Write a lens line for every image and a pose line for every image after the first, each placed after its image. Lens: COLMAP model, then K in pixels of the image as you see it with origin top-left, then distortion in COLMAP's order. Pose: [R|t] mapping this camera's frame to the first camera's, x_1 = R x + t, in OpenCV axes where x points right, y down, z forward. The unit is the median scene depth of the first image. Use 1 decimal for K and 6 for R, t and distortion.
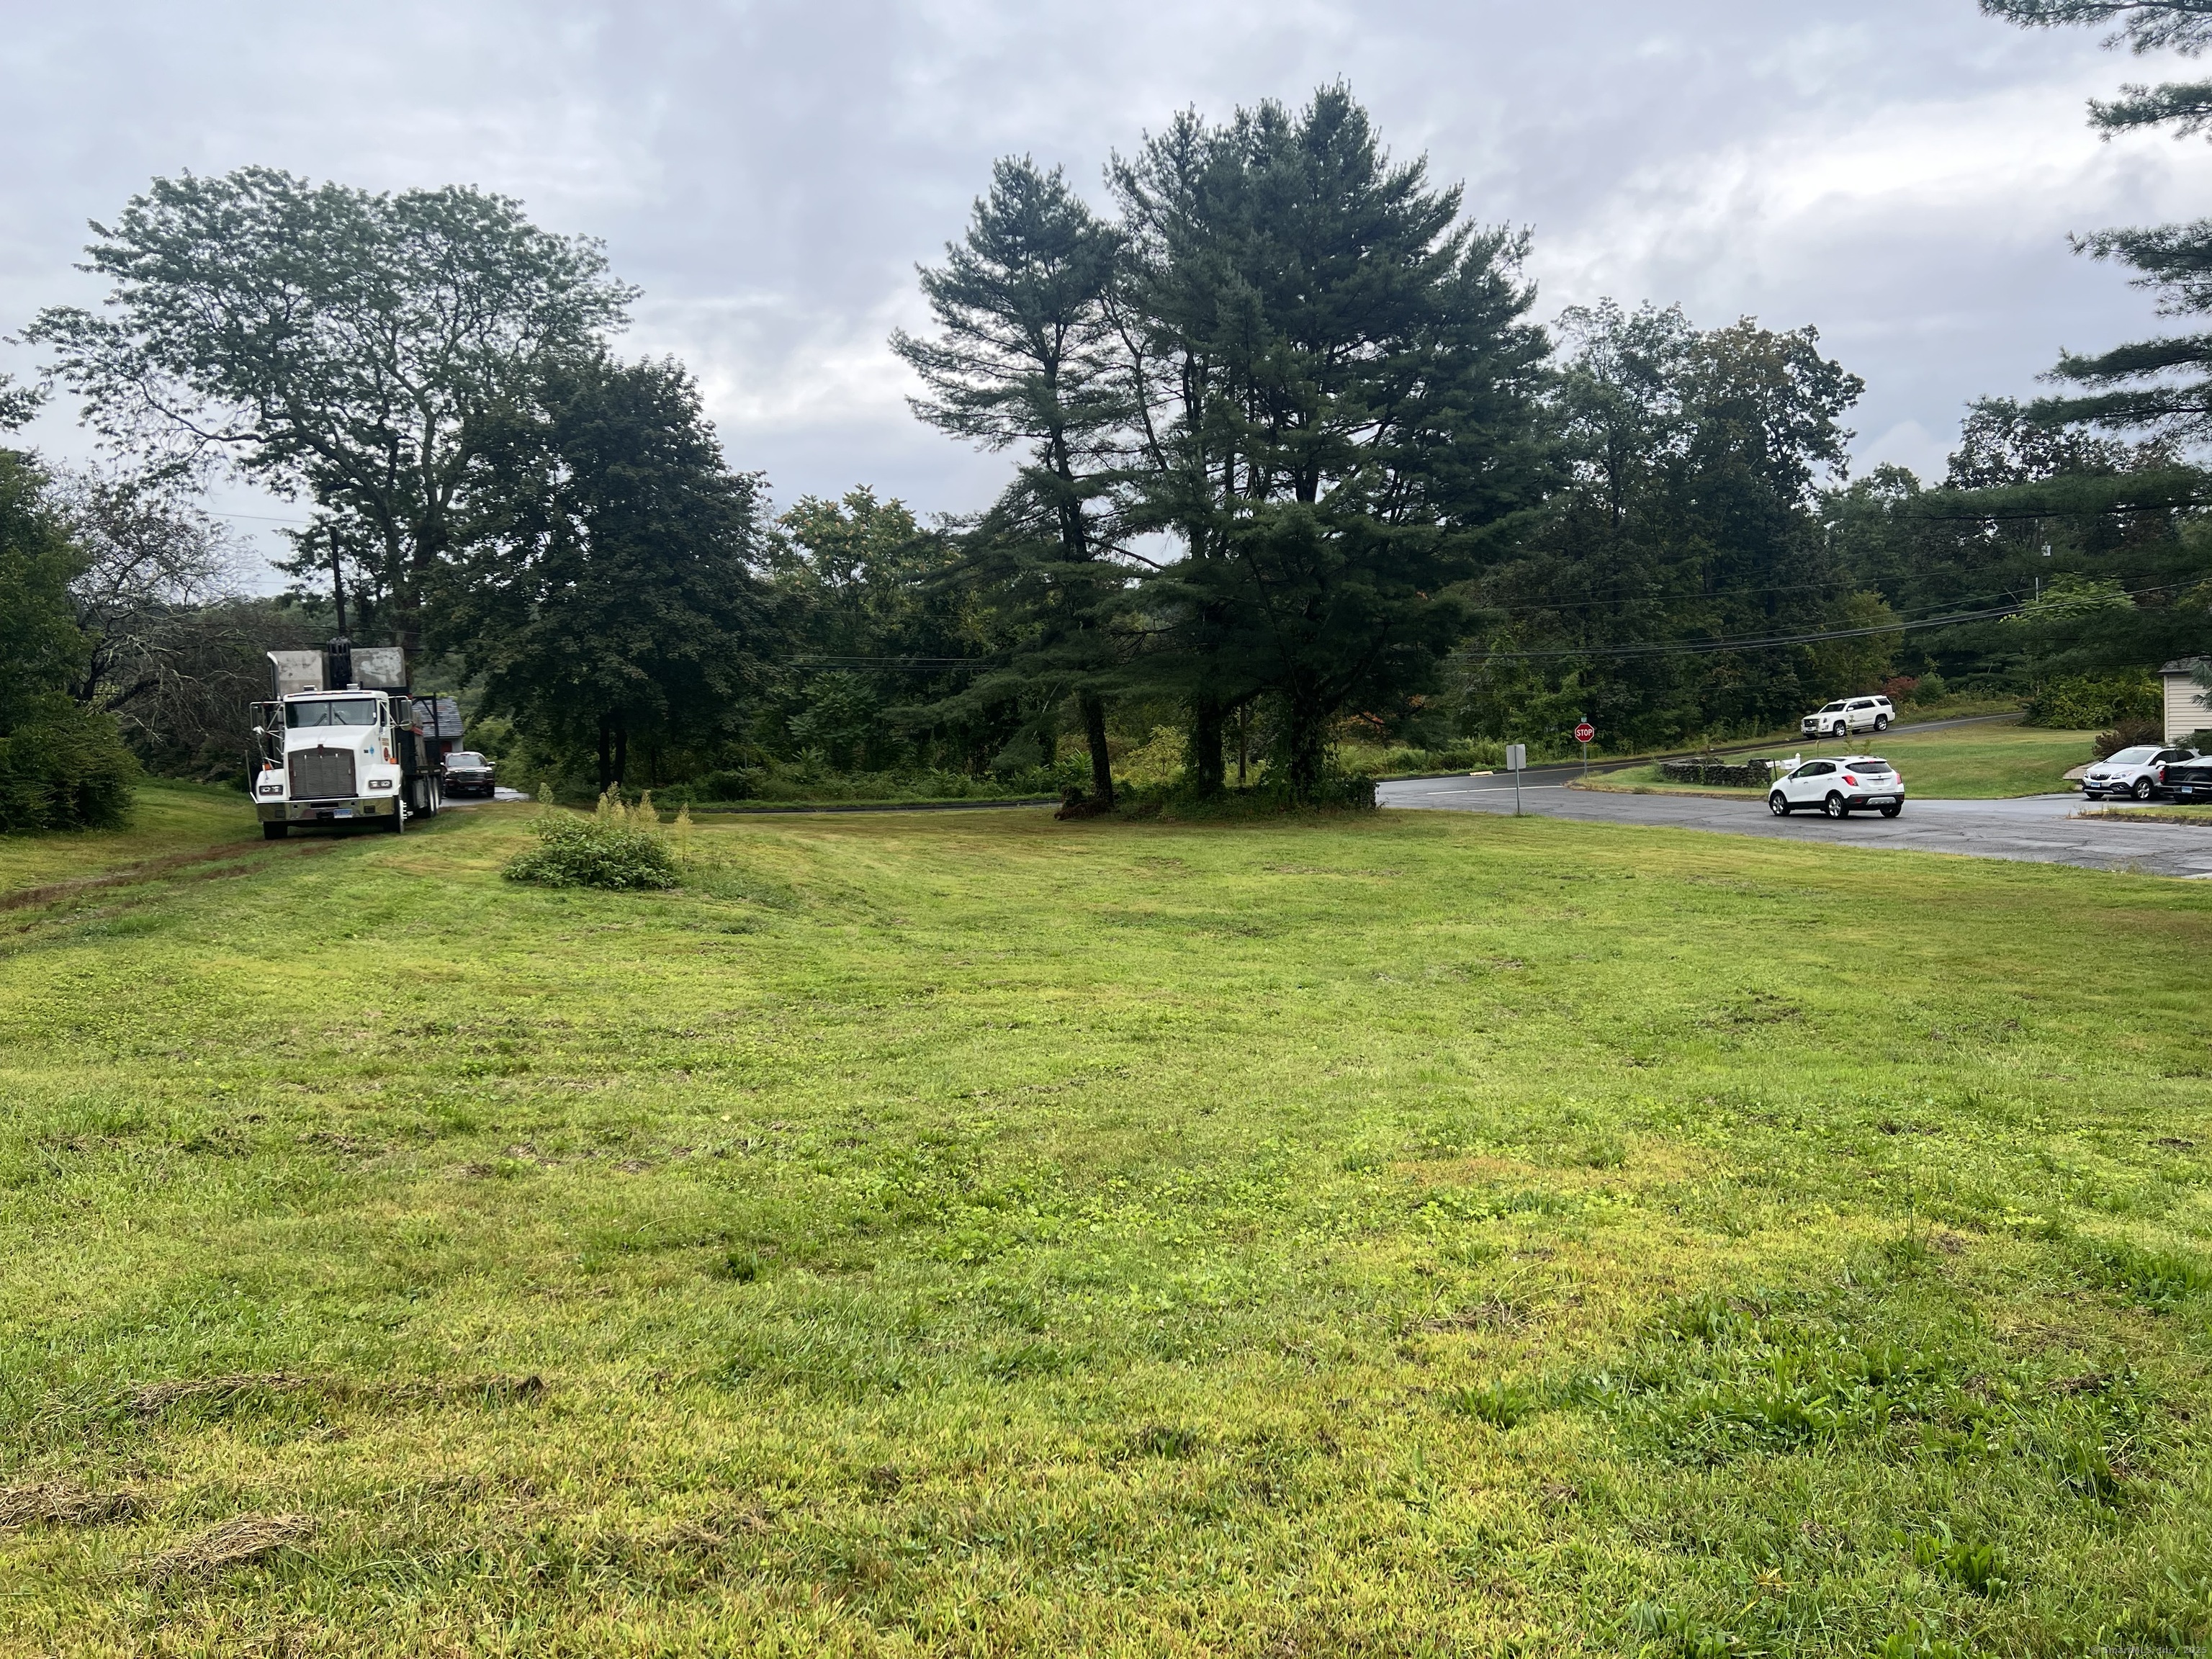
lens RADIAL K [[1652.2, 0, 1074.9], [0, 1652.2, 888.5], [0, 0, 1]] dist [0.056649, -0.066765]
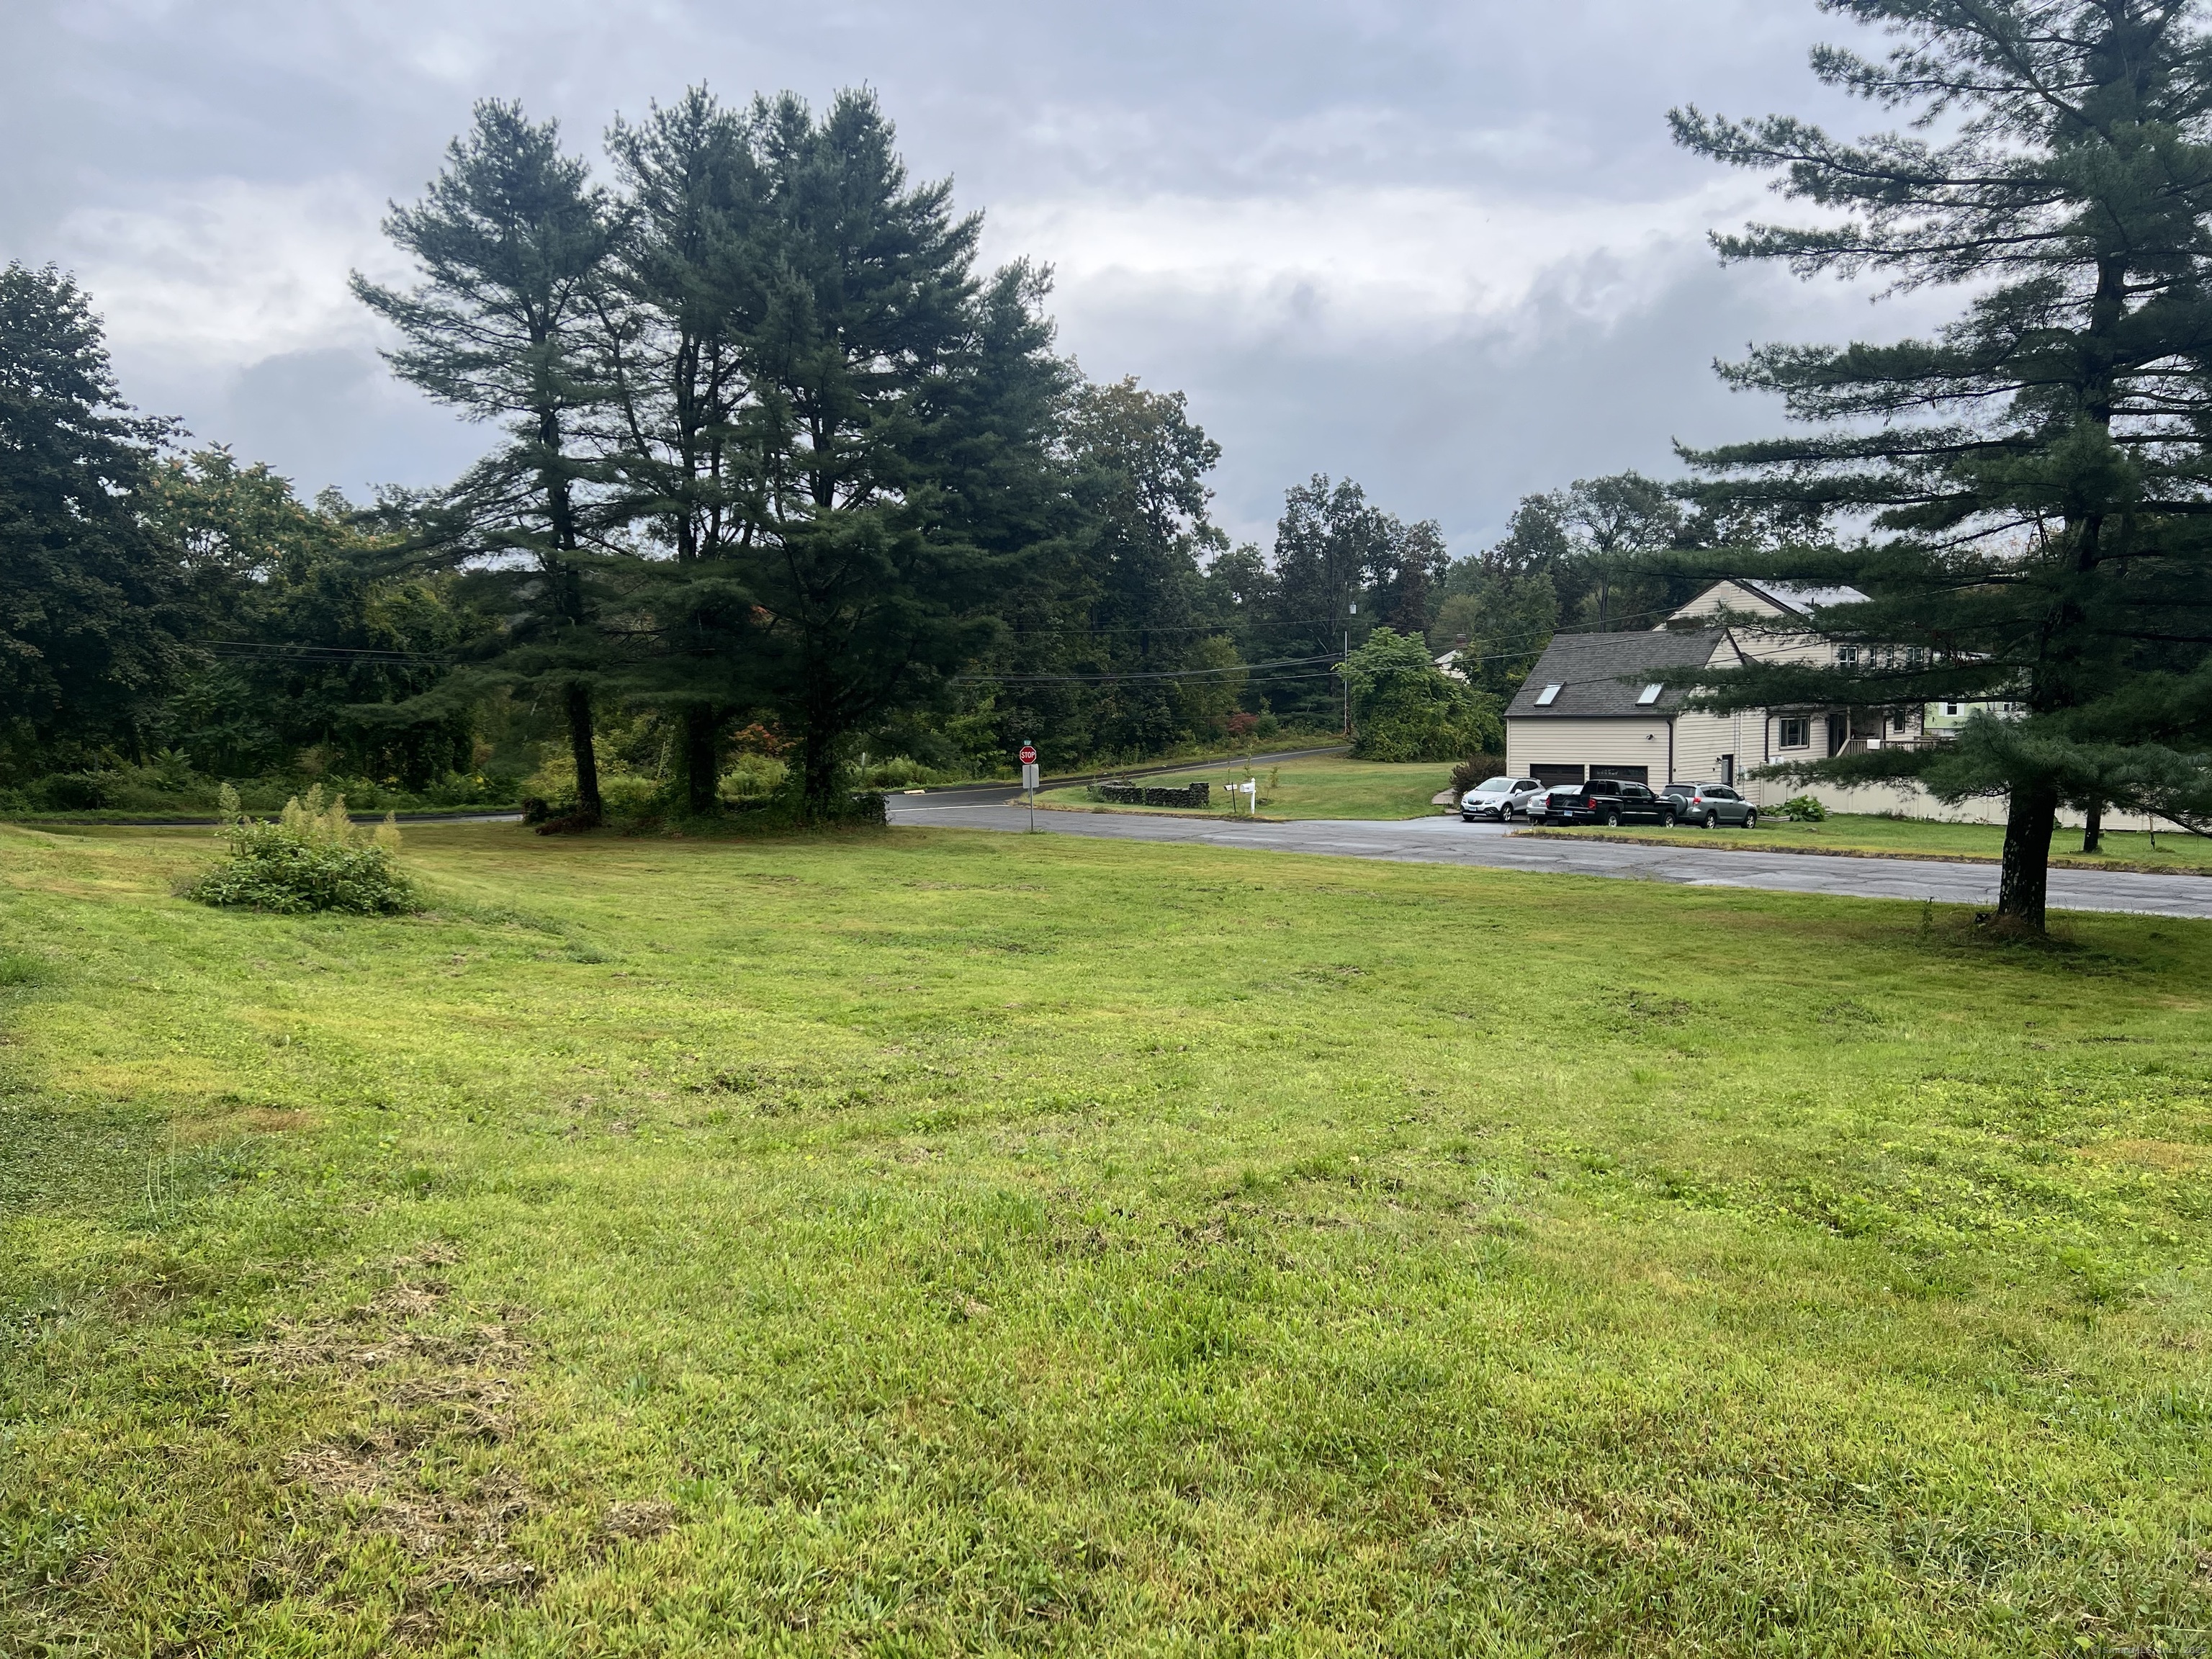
lens RADIAL K [[1652.2, 0, 1117.8], [0, 1652.2, 895.9], [0, 0, 1]] dist [0.056649, -0.066765]
pose [[0.908780, -0.011532, 0.417115, -0.110910], [0.014255, 0.999893, -0.003413, -0.000154], [-0.417031, 0.009047, 0.908847, 0.039201]]
